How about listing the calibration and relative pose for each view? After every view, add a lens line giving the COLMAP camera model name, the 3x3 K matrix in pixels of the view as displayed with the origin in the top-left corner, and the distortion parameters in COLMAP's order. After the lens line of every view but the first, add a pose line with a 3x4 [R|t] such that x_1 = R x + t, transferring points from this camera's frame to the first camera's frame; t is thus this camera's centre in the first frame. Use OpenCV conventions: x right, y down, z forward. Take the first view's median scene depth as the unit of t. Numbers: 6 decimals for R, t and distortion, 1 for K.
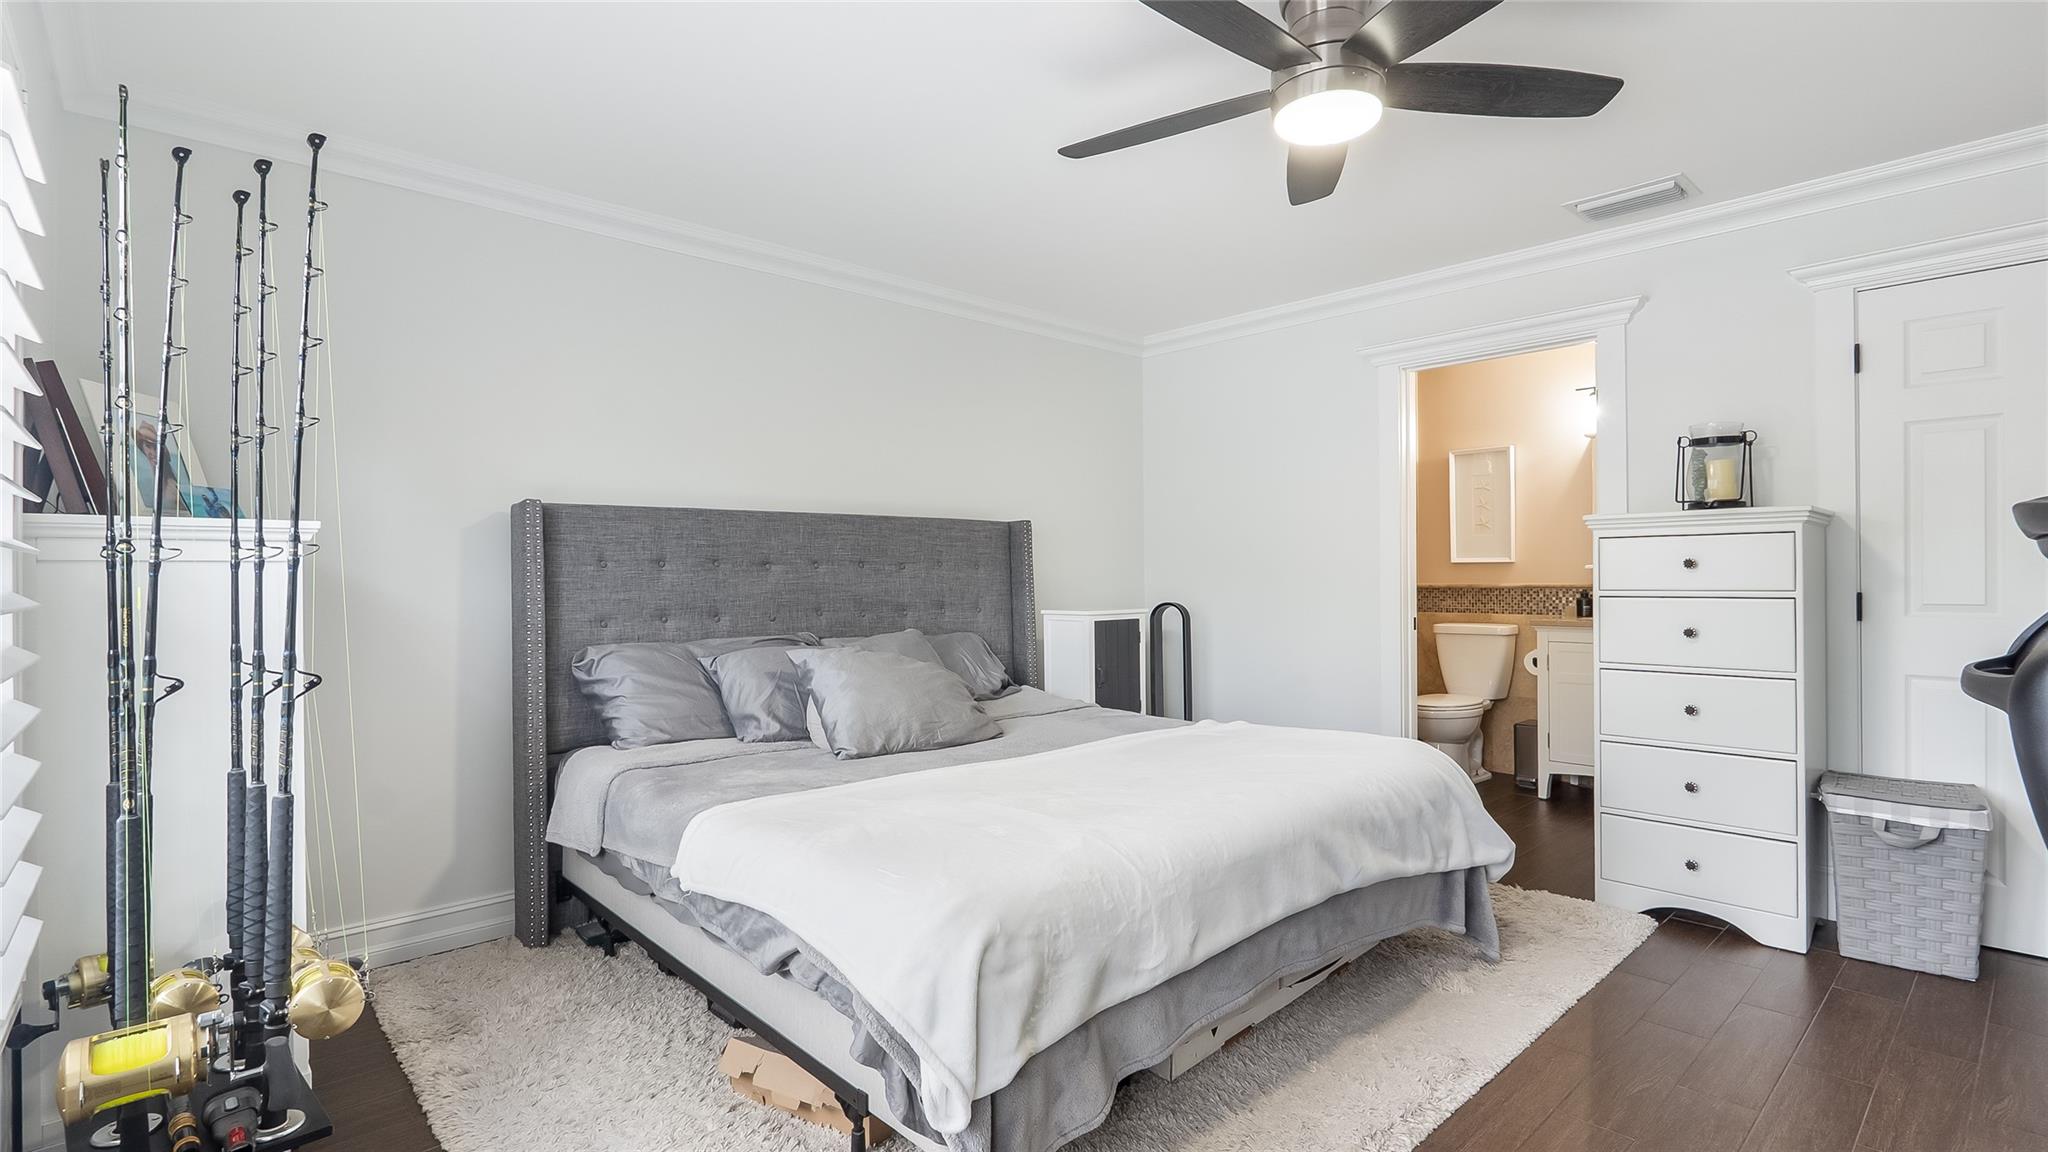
lens RADIAL K [[957.7, 0, 1027.2], [0, 957.7, 562.2], [0, 0, 1]] dist [-0.002382, 0.000336]
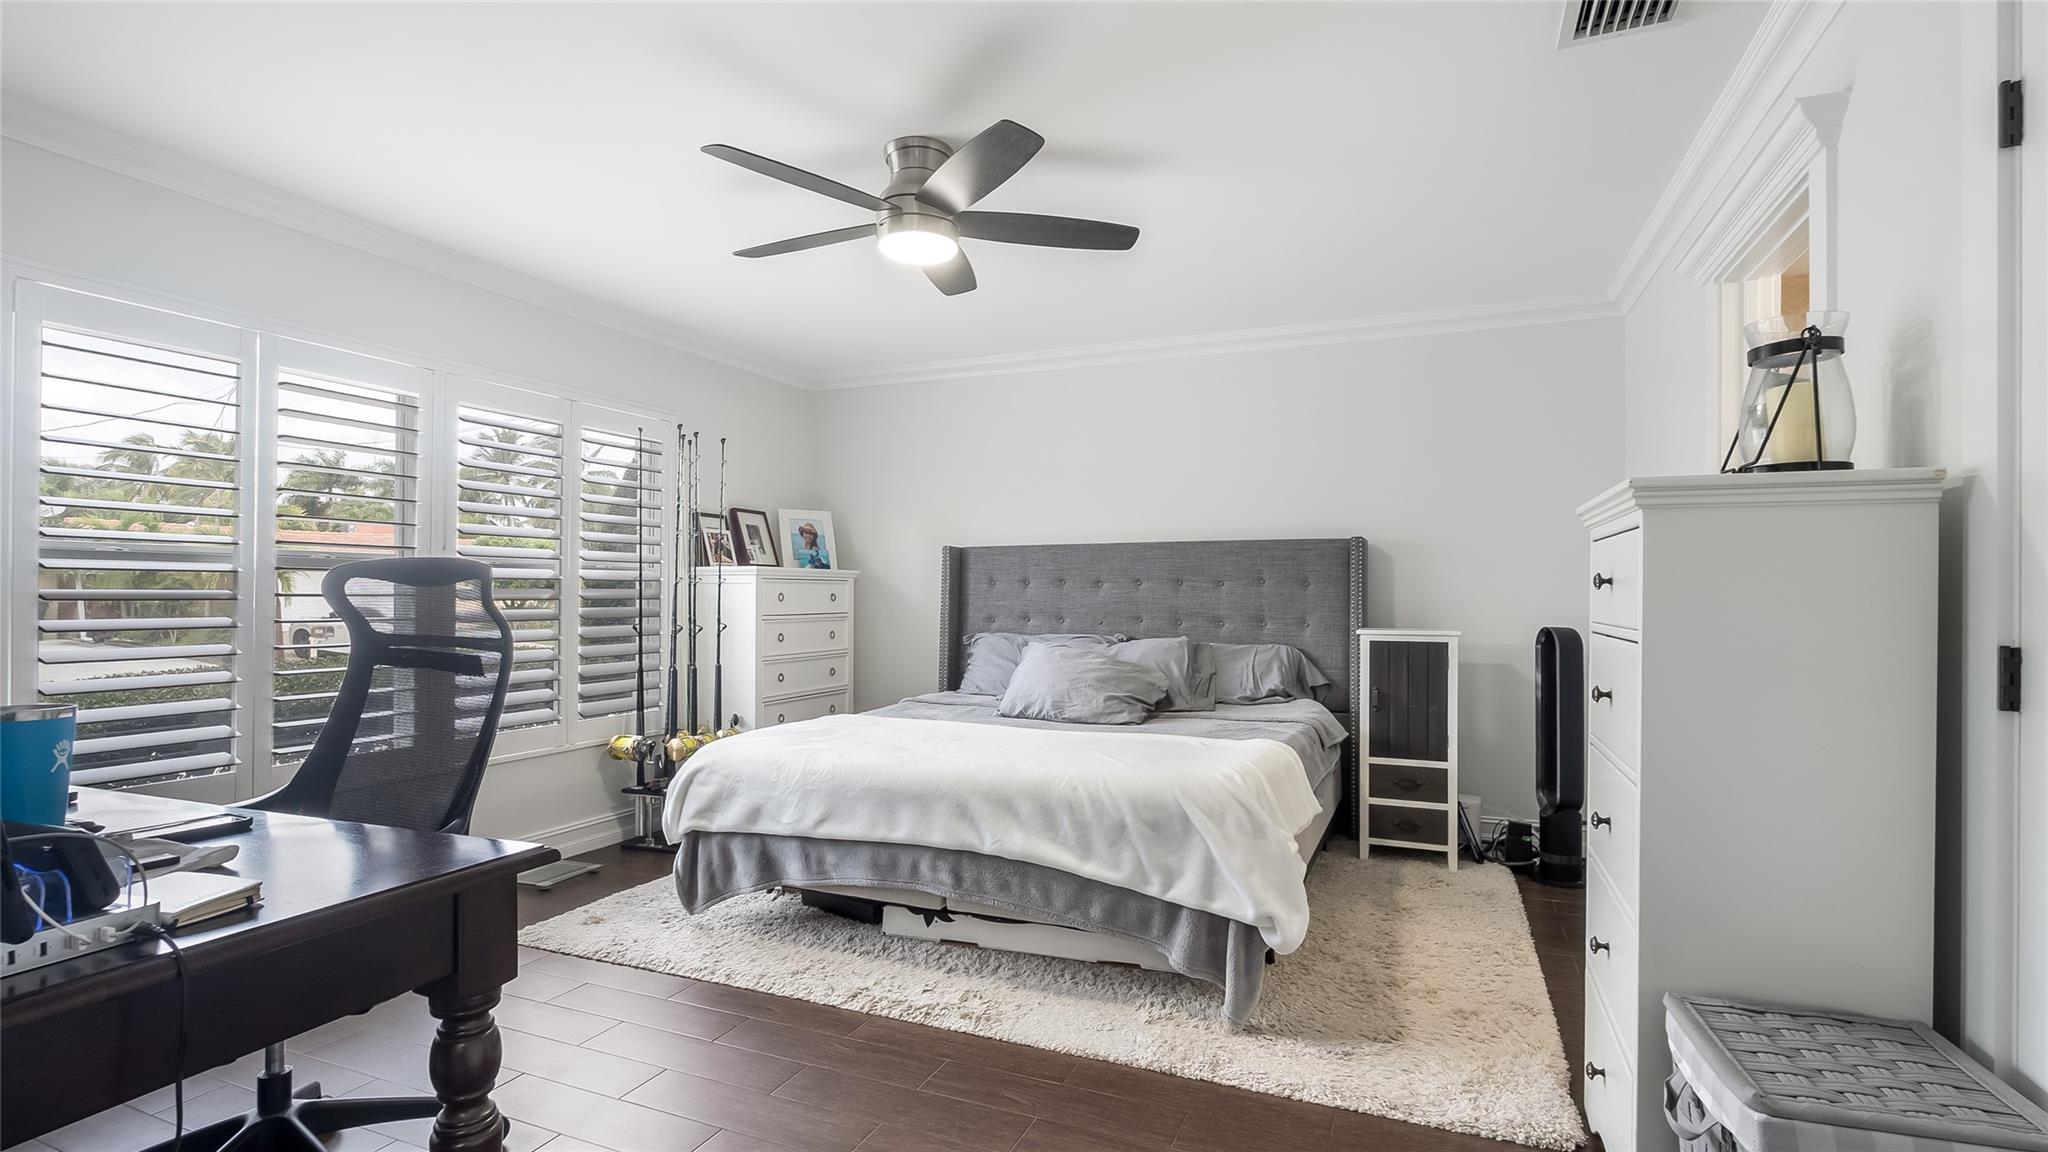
lens RADIAL K [[957.7, 0, 1027.2], [0, 957.7, 562.2], [0, 0, 1]] dist [-0.002382, 0.000336]
pose [[0.404006, -0.022500, -0.914480, 1.298885], [0.009089, 0.999747, -0.020583, -0.000053], [0.914711, 0.000004, 0.404108, 0.489394]]
